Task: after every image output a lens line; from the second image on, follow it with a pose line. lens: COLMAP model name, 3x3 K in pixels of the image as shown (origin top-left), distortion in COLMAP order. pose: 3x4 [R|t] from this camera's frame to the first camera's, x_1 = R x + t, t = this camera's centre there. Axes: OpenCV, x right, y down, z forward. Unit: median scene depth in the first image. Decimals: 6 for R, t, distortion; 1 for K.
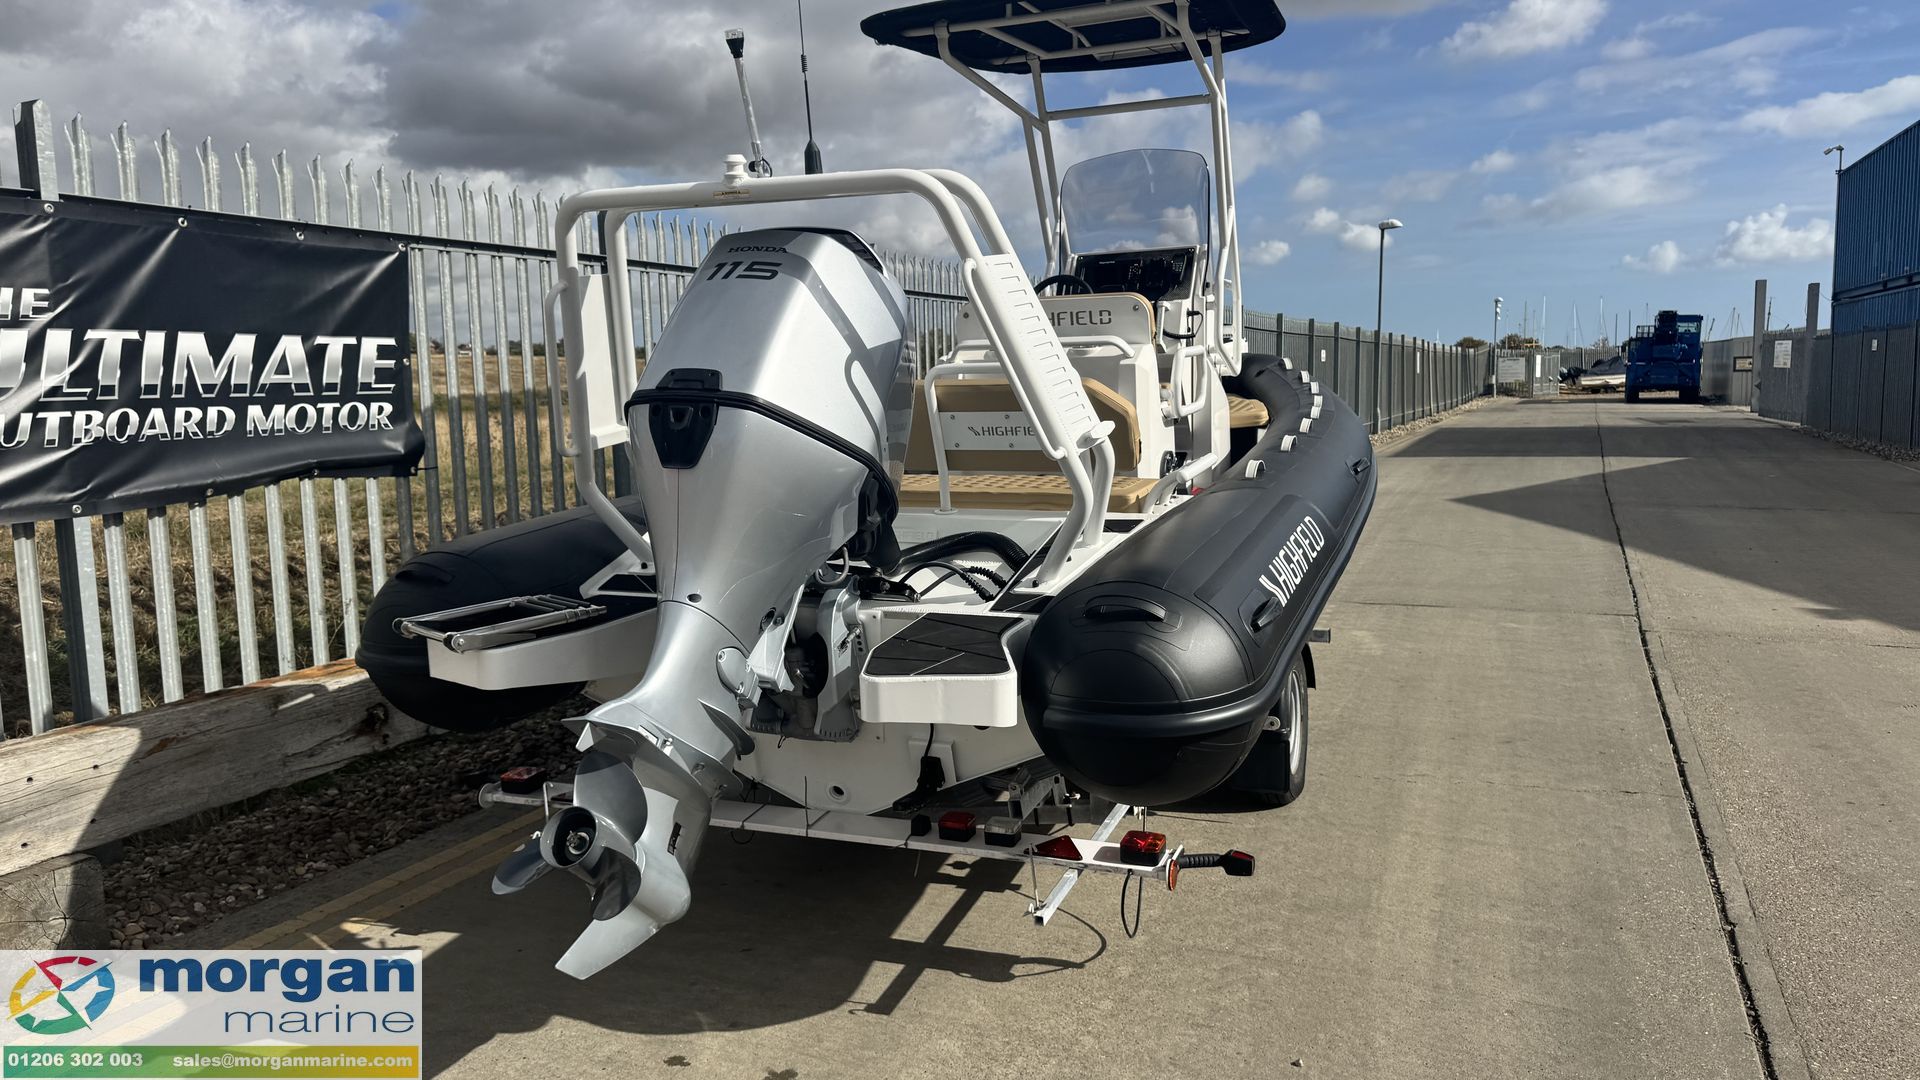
lens RADIAL K [[1342.0, 0, 960.0], [0, 1342.0, 540.0], [0, 0, 1]] dist [0.072323, -0.095210]
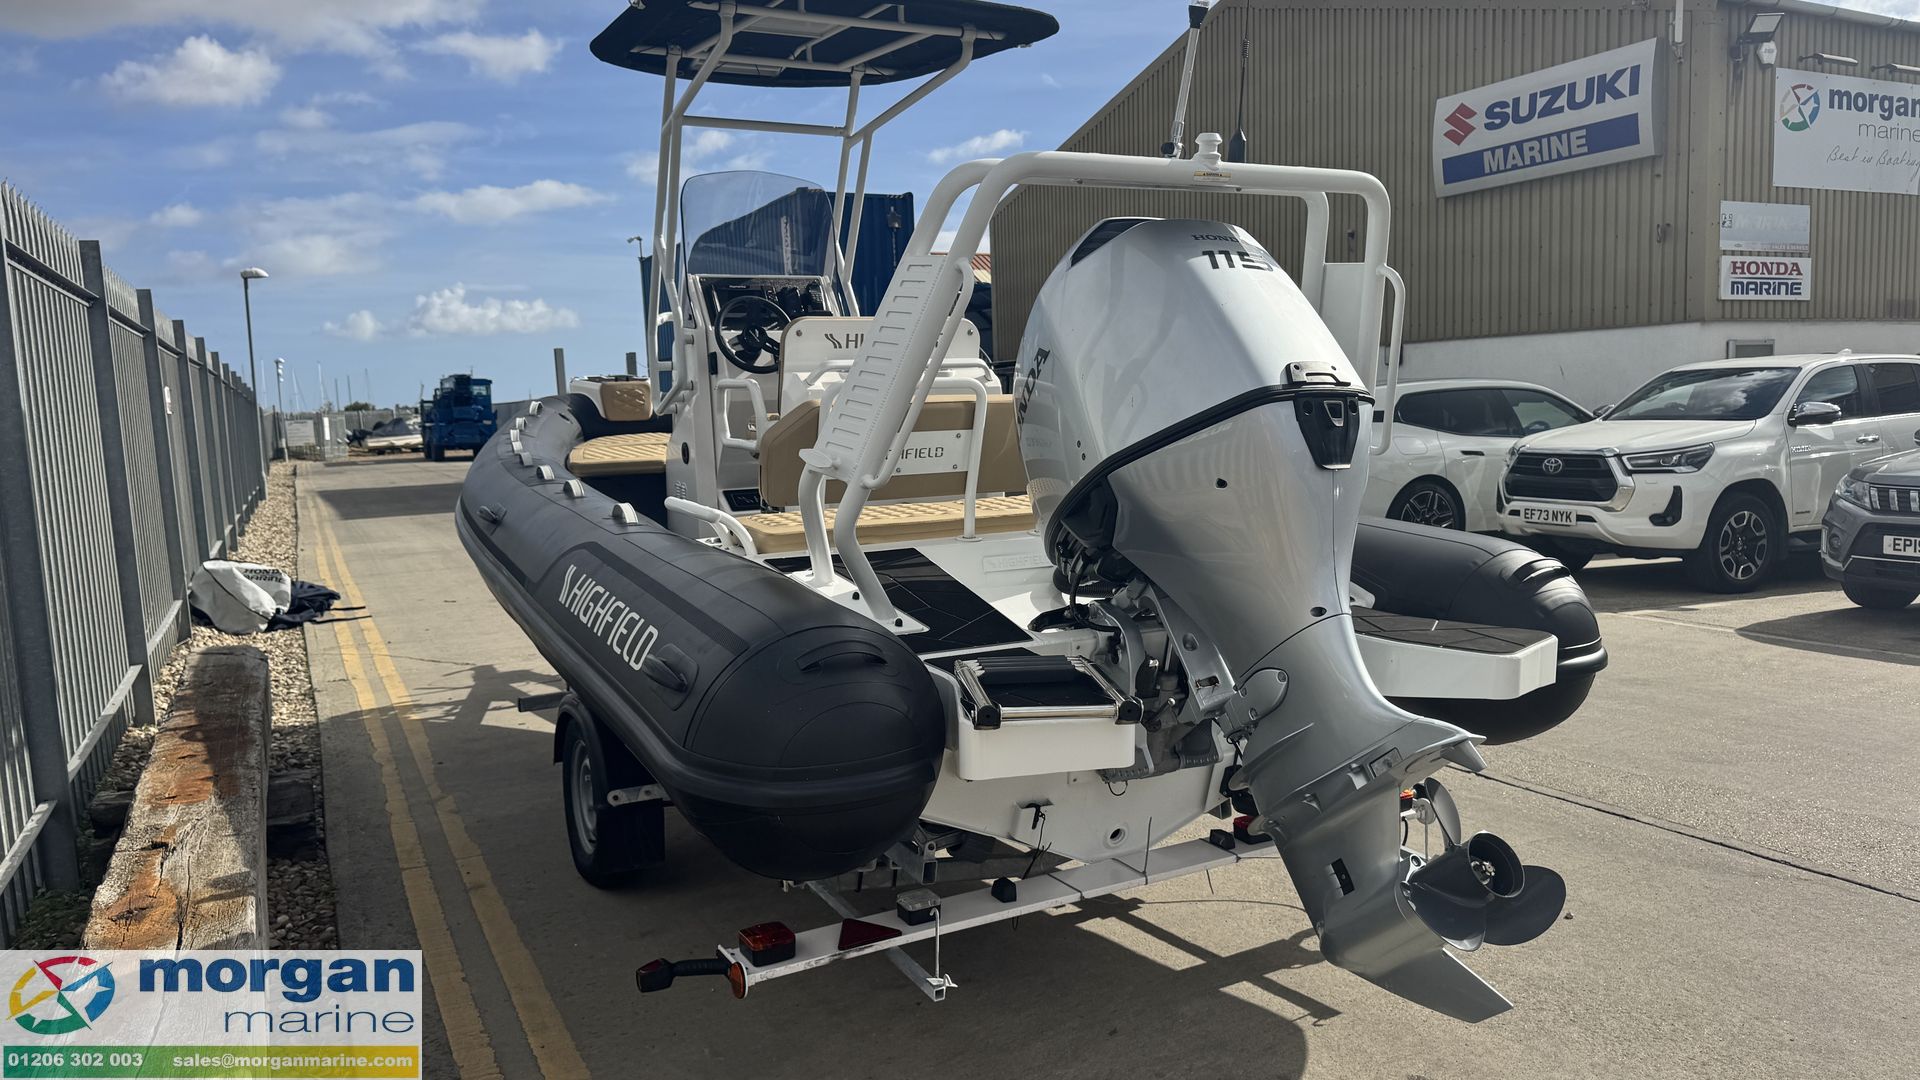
lens RADIAL K [[1342.0, 0, 960.0], [0, 1342.0, 540.0], [0, 0, 1]] dist [0.072323, -0.095210]
pose [[0.644917, -0.080670, 0.759984, -0.617721], [0.116028, 0.993221, 0.006966, -0.023605], [-0.755394, 0.083687, 0.649905, 0.337096]]
